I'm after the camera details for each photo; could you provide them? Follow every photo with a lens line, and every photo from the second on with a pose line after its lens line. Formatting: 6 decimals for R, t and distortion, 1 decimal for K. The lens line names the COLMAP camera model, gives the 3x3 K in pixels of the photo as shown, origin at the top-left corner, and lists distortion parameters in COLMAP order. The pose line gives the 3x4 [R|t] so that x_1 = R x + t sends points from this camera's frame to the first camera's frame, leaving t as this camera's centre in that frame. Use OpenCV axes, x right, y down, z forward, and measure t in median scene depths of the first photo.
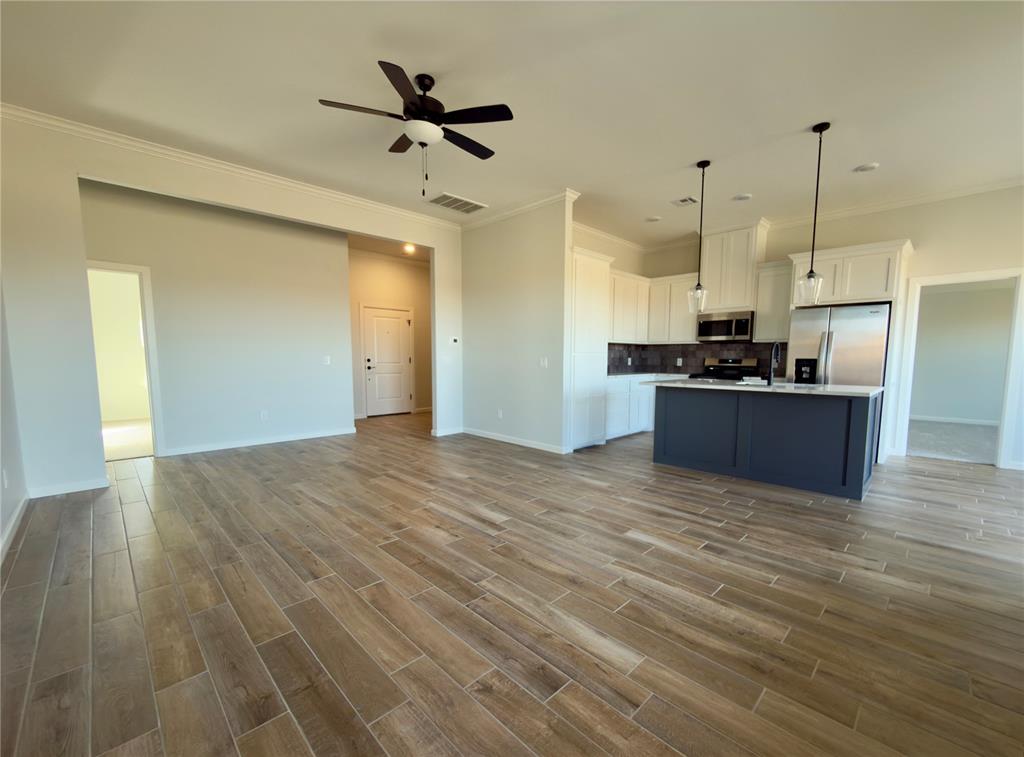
lens RADIAL K [[434.6, 0, 537.1], [0, 434.6, 398.1], [0, 0, 1]] dist [0.001491, 0.000016]
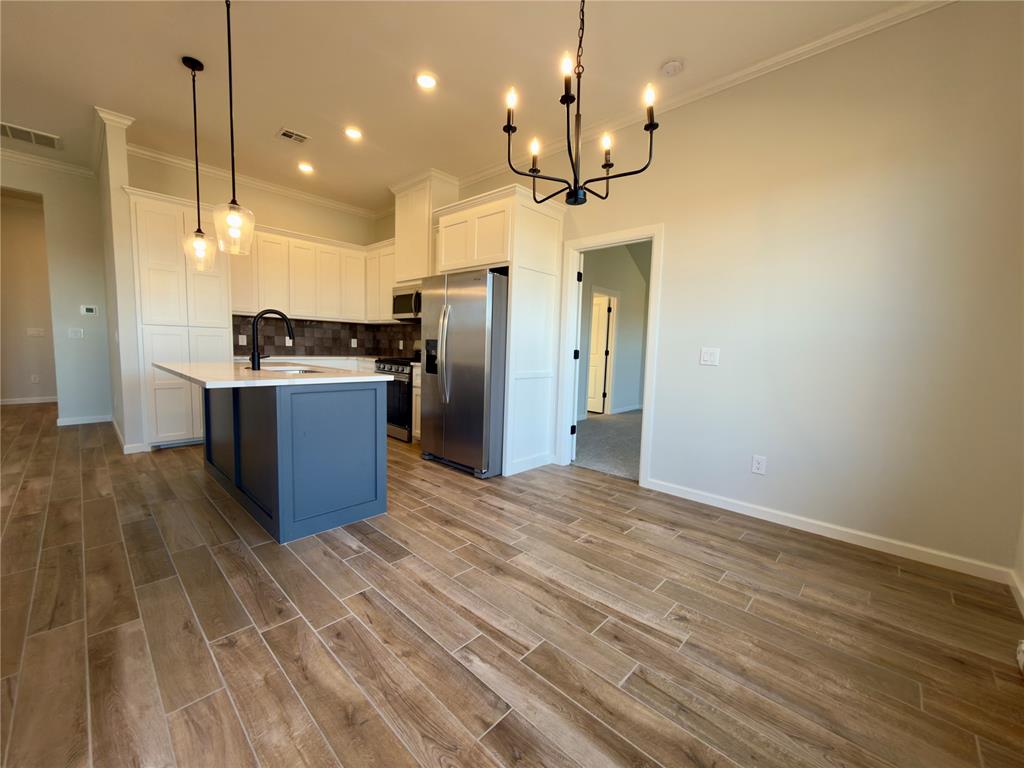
lens RADIAL K [[410.9, 0, 512.0], [0, 410.9, 384.0], [0, 0, 1]] dist [-0.000754, -0.000110]
pose [[0.999564, 0.025005, 0.015707, 0.633803], [-0.024949, 0.999682, -0.003780, -0.009163], [-0.015797, 0.003386, 0.999869, 0.213242]]
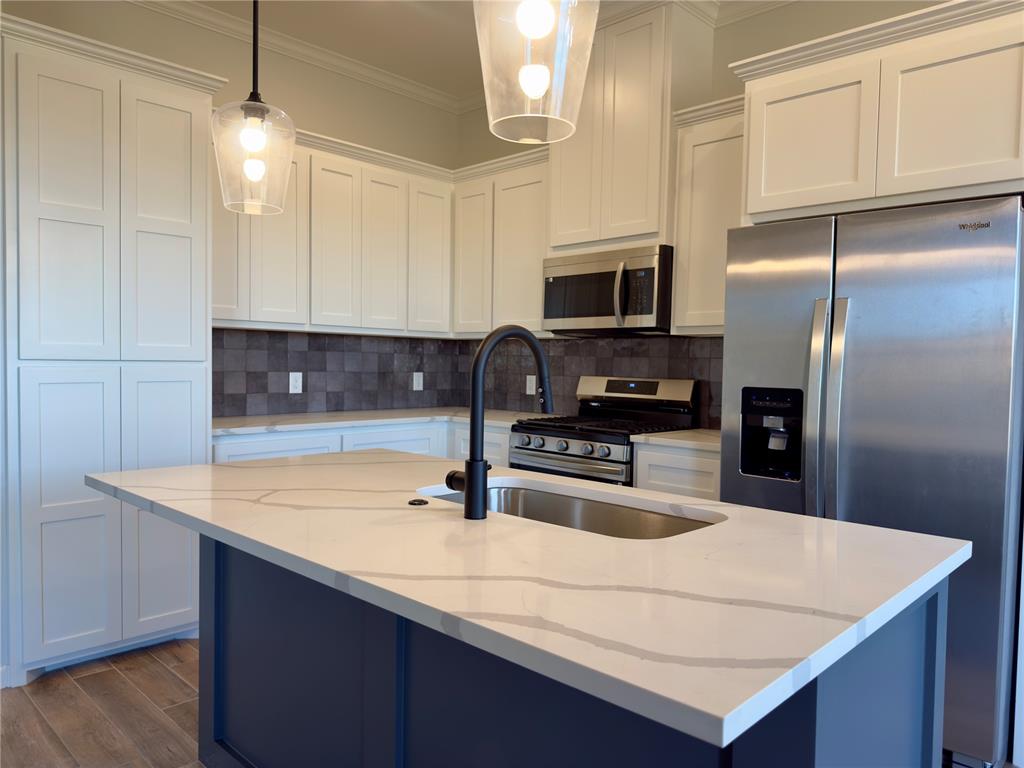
lens RADIAL K [[724.1, 0, 512.0], [0, 724.1, 384.0], [0, 0, 1]] dist [0.098323, -0.120503]
pose [[0.999910, 0.012384, -0.005238, 0.370554], [-0.012699, 0.997800, -0.065064, -0.048904], [0.004421, 0.065125, 0.997867, 0.414096]]
